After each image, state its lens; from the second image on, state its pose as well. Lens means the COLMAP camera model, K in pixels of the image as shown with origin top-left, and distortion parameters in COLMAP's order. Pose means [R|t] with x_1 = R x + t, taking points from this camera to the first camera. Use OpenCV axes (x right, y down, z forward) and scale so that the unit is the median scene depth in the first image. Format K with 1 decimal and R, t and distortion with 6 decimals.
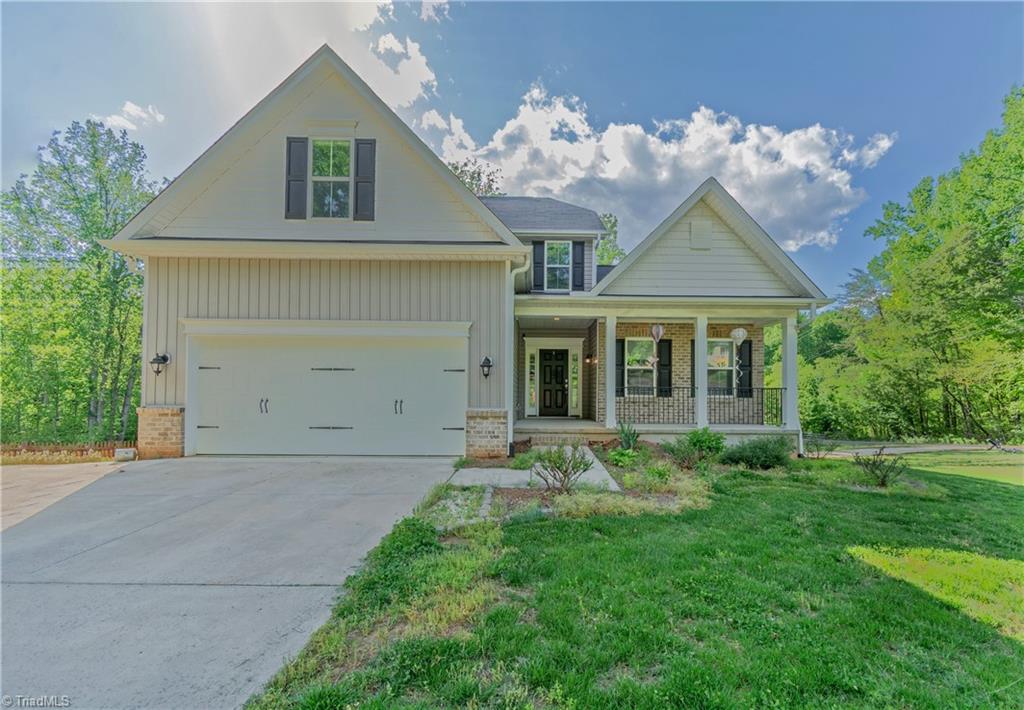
lens RADIAL K [[684.1, 0, 512.0], [0, 684.1, 355.0], [0, 0, 1]] dist [0.001566, 0.000096]
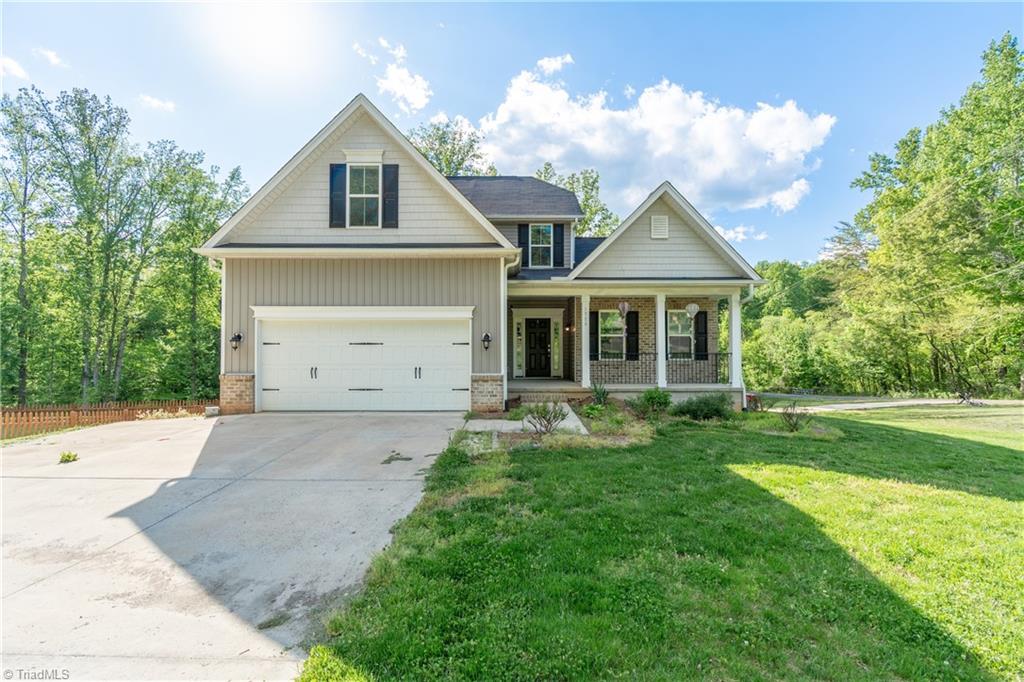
lens RADIAL K [[447.4, 0, 512.0], [0, 447.4, 341.0], [0, 0, 1]] dist [0.001693, 0.000300]
pose [[0.999967, -0.007809, -0.002298, 0.018691], [0.007802, 0.999964, -0.003292, 0.030503], [0.002323, 0.003274, 0.999992, 0.242184]]
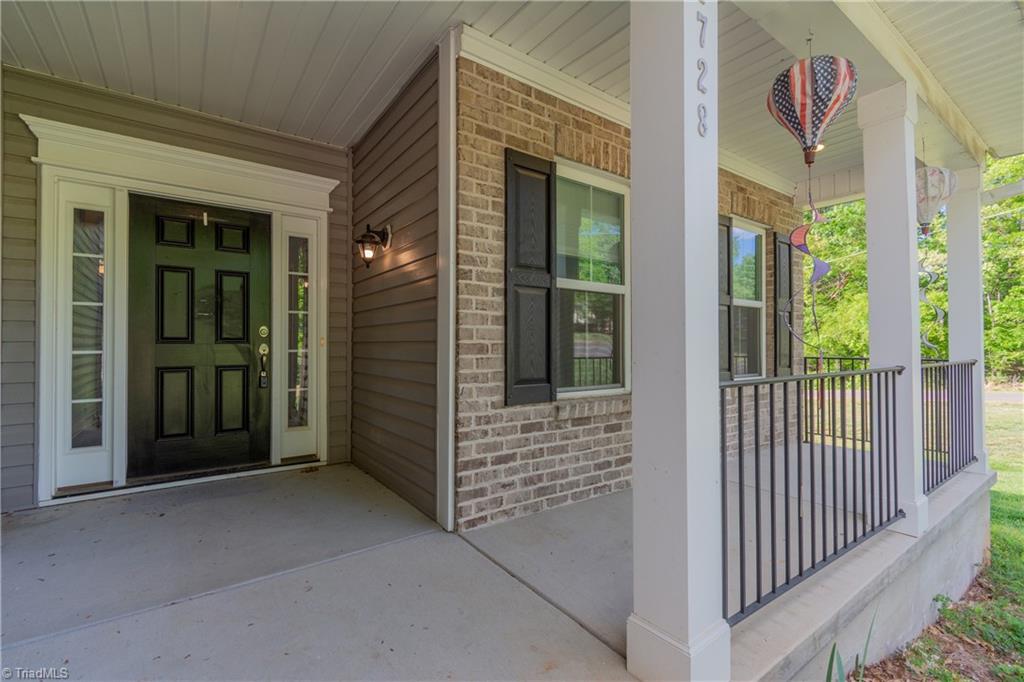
lens RADIAL K [[447.4, 0, 512.0], [0, 447.4, 341.0], [0, 0, 1]] dist [0.001693, 0.000300]
pose [[0.808641, -0.000144, 0.588303, 0.053481], [-0.006927, 0.999928, 0.009766, 0.037771], [-0.588262, -0.011972, 0.808582, 0.774119]]
